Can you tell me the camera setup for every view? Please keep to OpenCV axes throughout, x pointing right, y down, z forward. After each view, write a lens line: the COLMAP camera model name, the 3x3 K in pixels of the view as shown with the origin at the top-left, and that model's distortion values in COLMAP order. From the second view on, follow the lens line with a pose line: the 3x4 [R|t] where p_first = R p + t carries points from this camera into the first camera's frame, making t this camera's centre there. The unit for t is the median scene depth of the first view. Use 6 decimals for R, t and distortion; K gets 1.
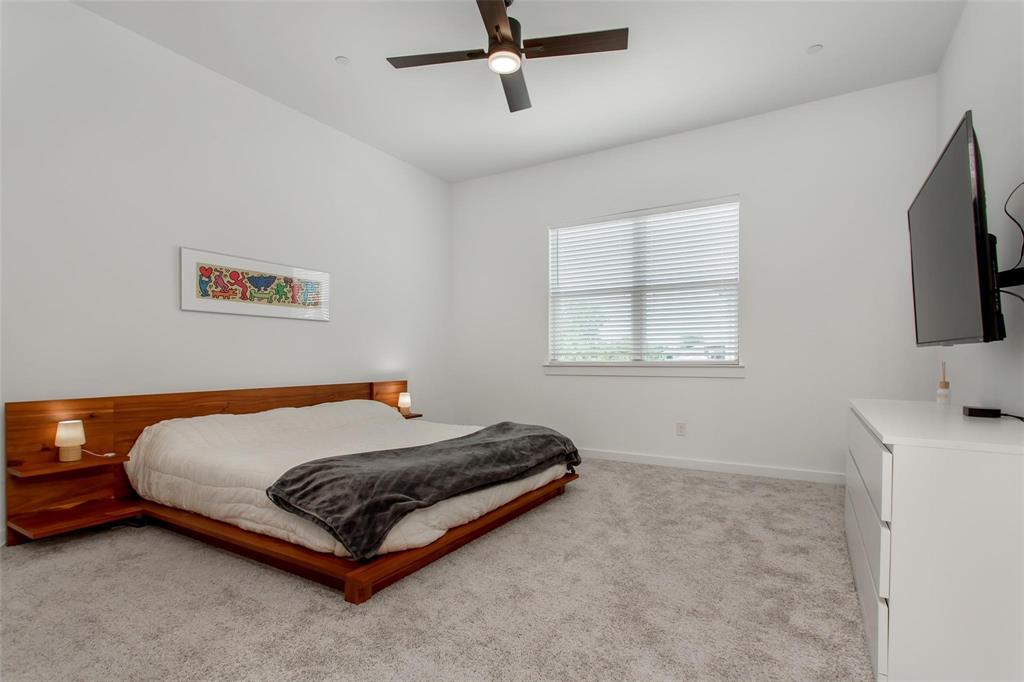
lens RADIAL K [[497.3, 0, 510.6], [0, 497.3, 351.2], [0, 0, 1]] dist [-0.002623, -0.000013]
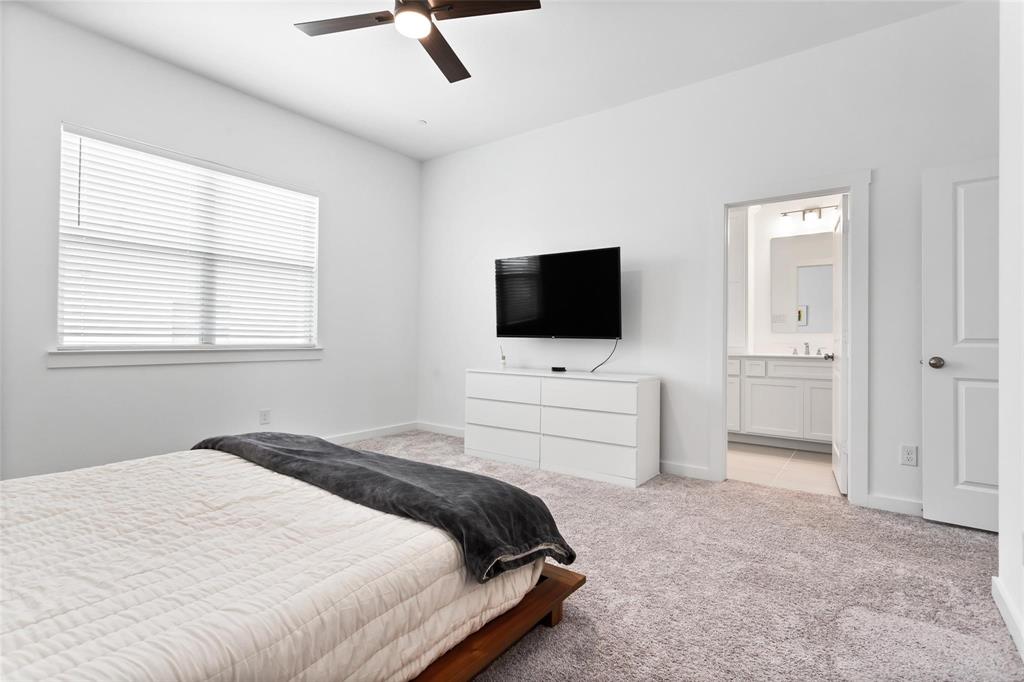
lens RADIAL K [[497.3, 0, 510.6], [0, 497.3, 351.2], [0, 0, 1]] dist [-0.002623, -0.000013]
pose [[0.138524, -0.027705, 0.989971, -0.490126], [-0.024575, 0.999205, 0.031402, -0.006817], [-0.990054, -0.028679, 0.137733, 0.393497]]
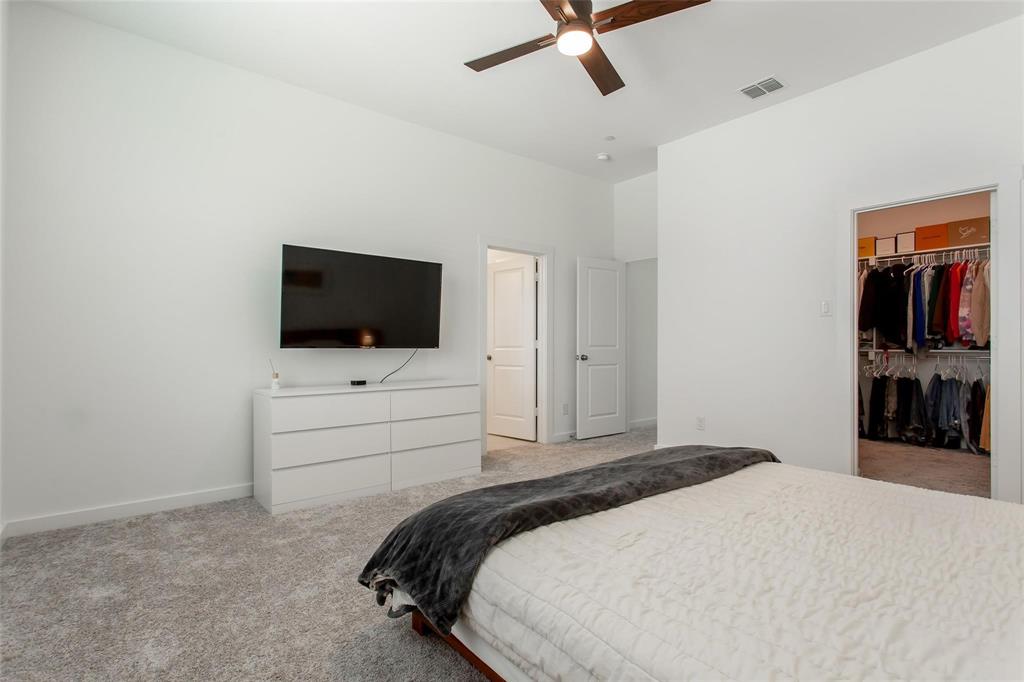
lens RADIAL K [[497.3, 0, 510.6], [0, 497.3, 351.2], [0, 0, 1]] dist [-0.002623, -0.000013]
pose [[-0.927220, -0.000847, 0.374516, -0.116825], [-0.002405, 0.999990, -0.003694, 0.003195], [-0.374510, -0.004326, -0.927213, 1.088767]]
